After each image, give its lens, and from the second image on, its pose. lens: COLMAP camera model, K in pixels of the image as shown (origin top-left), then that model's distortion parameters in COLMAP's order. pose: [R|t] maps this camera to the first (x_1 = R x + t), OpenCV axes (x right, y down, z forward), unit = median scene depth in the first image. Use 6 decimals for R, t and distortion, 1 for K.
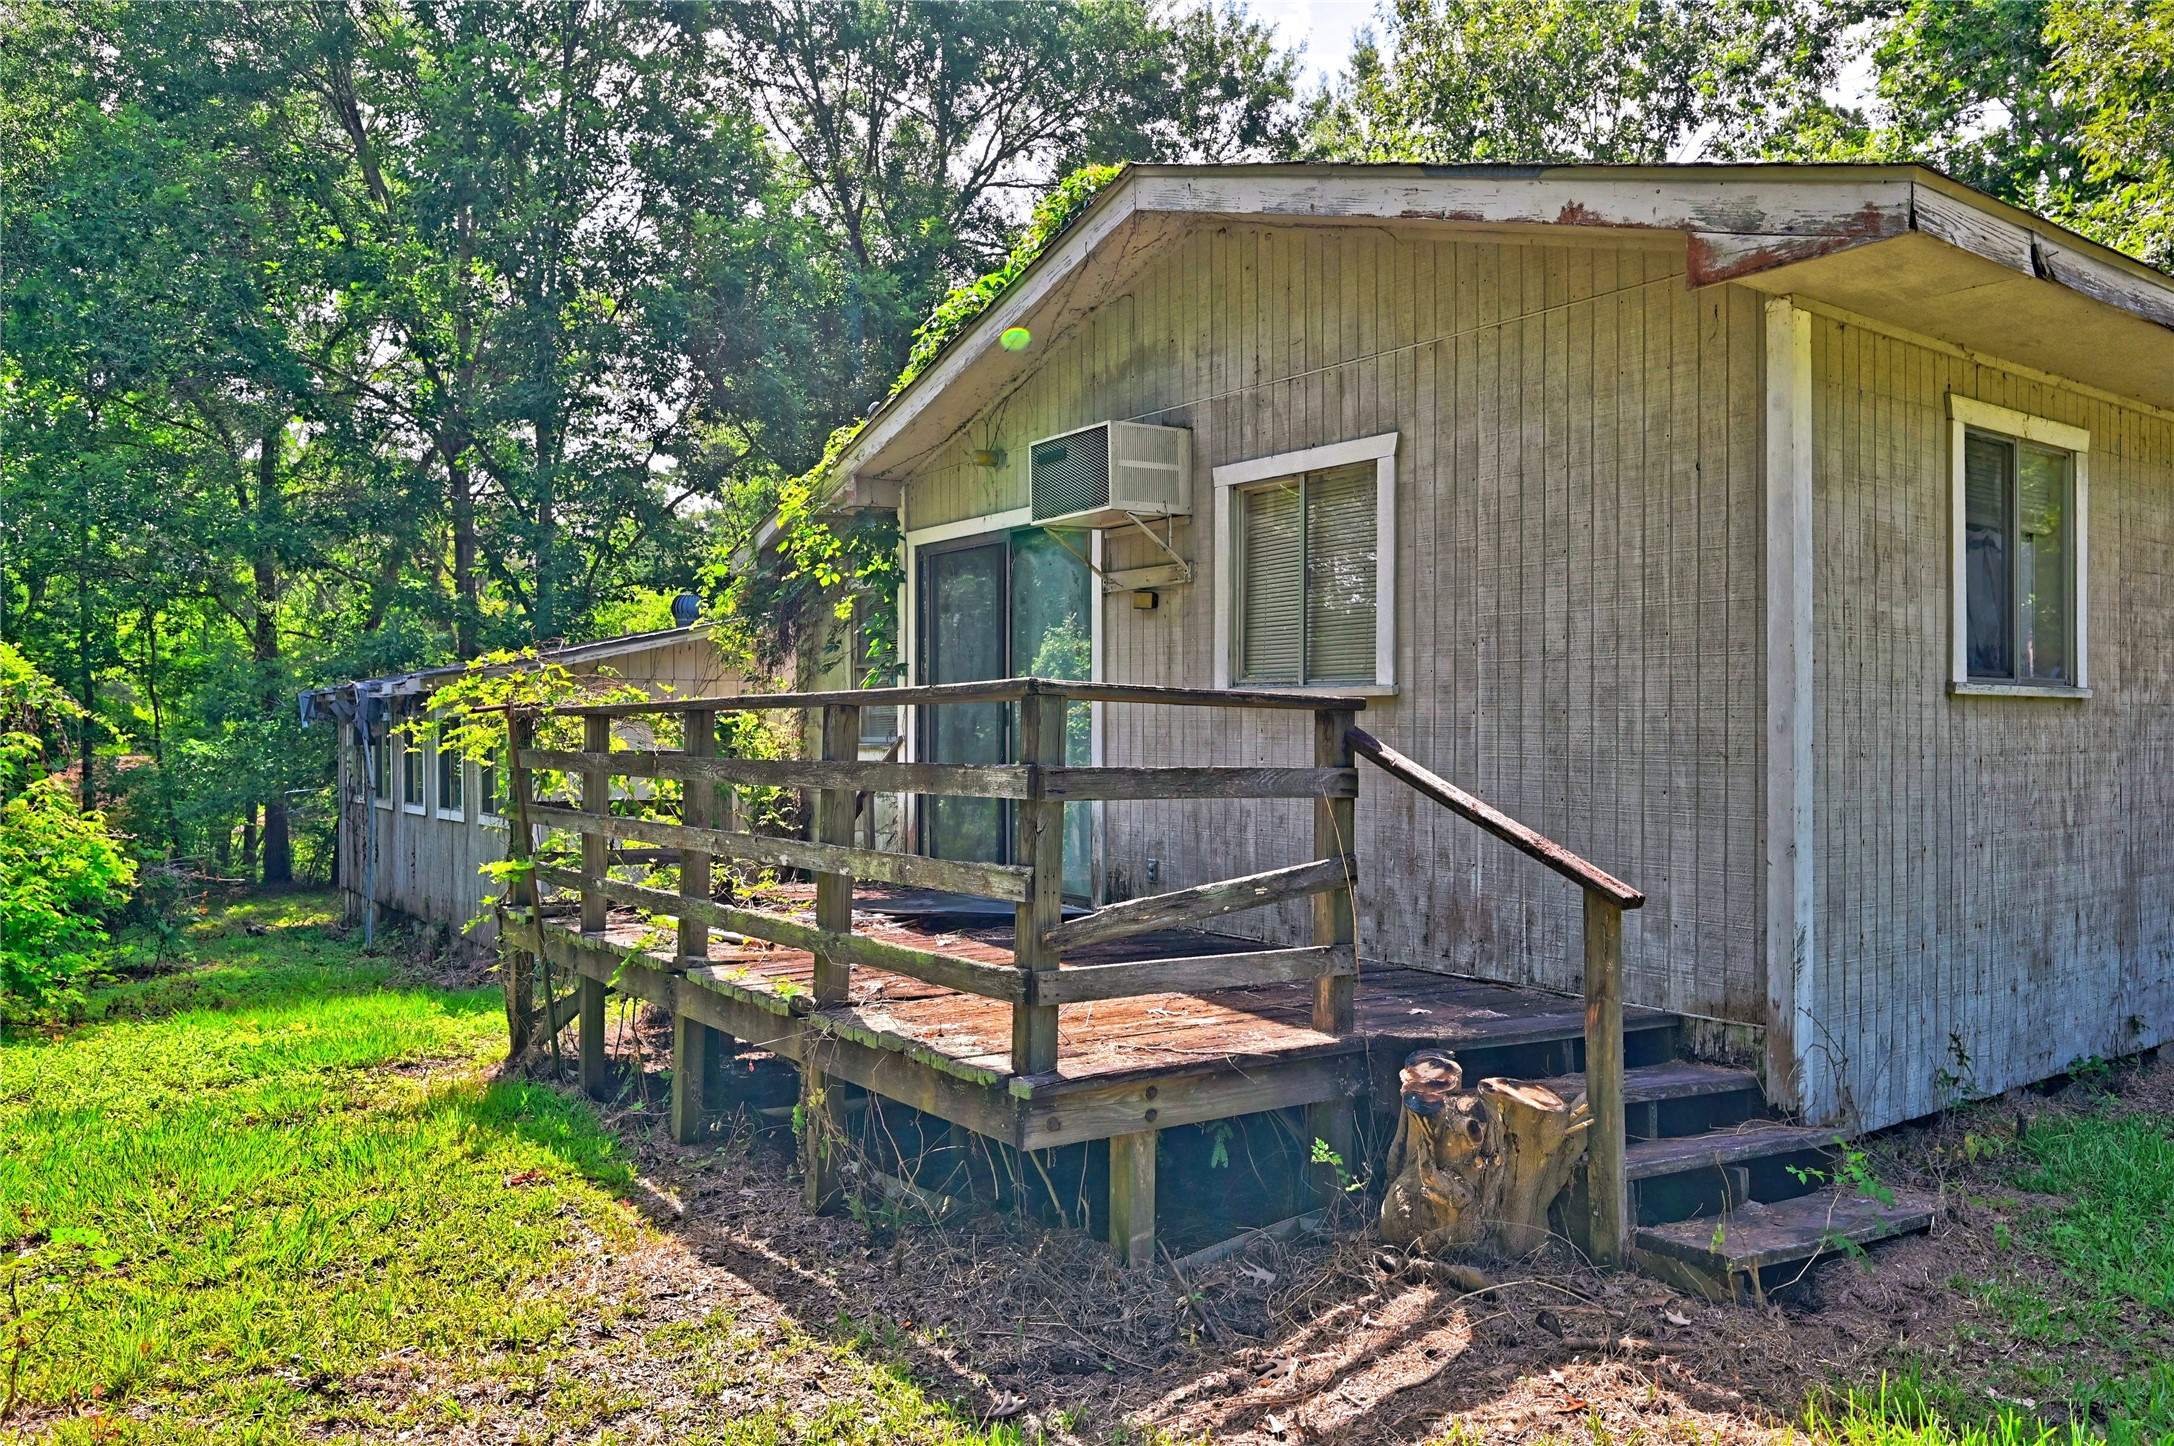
lens RADIAL K [[1512.5, 0, 1086.5], [0, 1512.5, 724.2], [0, 0, 1]] dist [-0.005636, 0.000796]
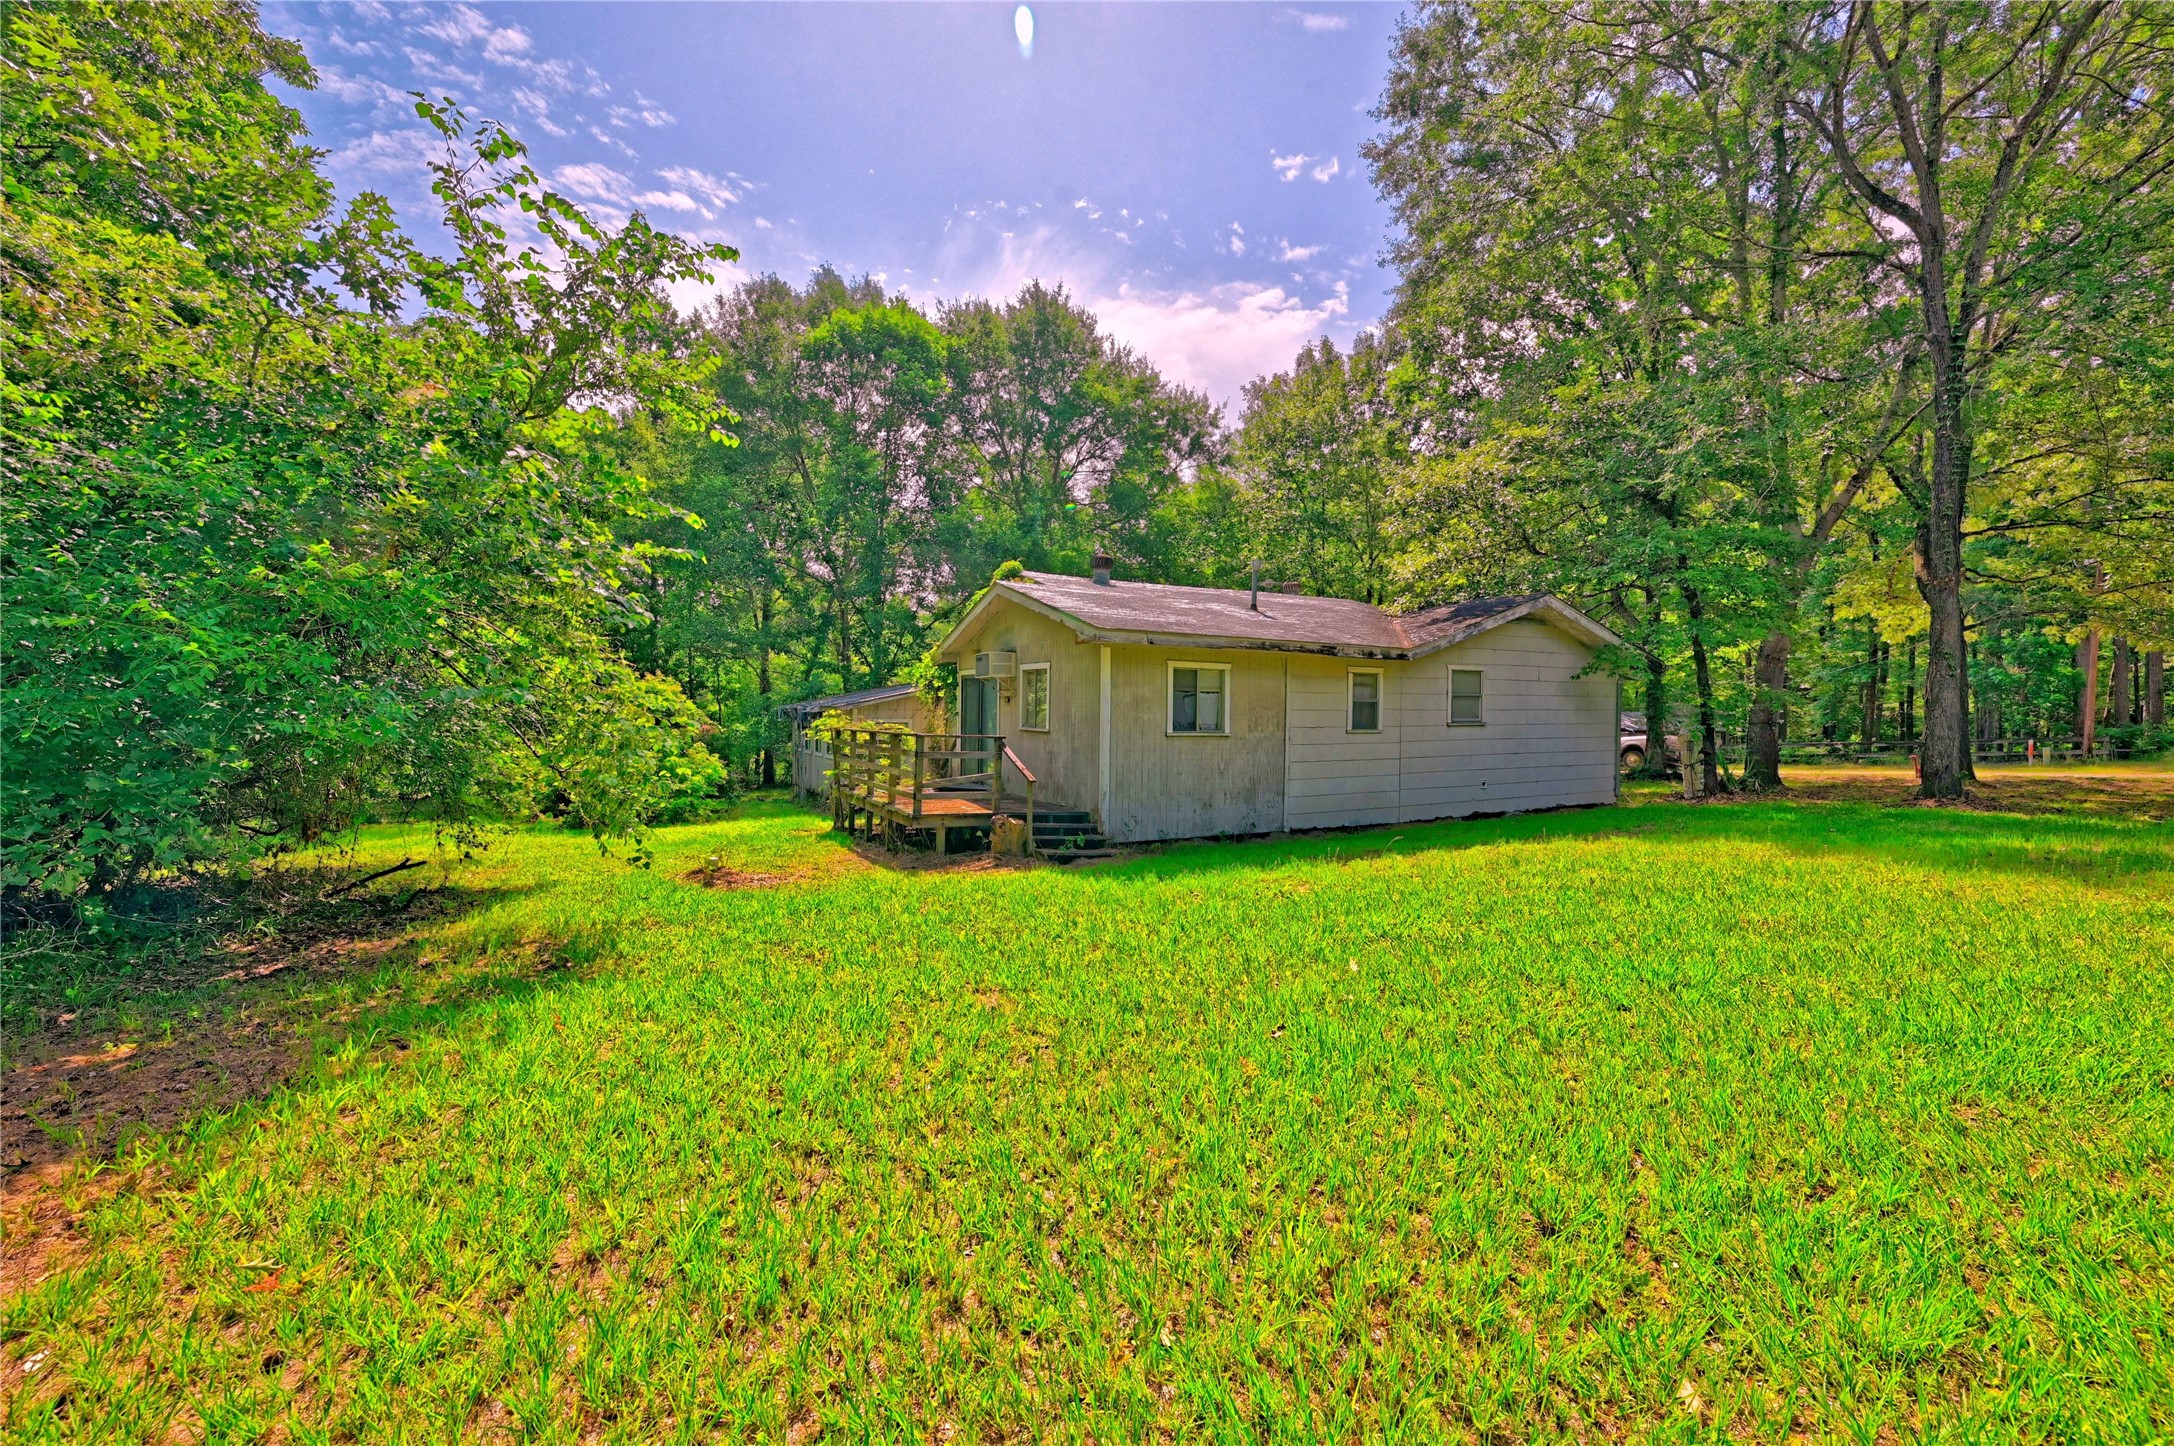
lens RADIAL K [[845.1, 0, 1085.8], [0, 845.1, 726.0], [0, 0, 1]] dist [-0.000545, -0.000519]
pose [[0.991085, 0.015760, -0.132297, 0.387625], [-0.013314, 0.999724, 0.019358, -0.050768], [0.132566, -0.017424, 0.991021, -0.732229]]
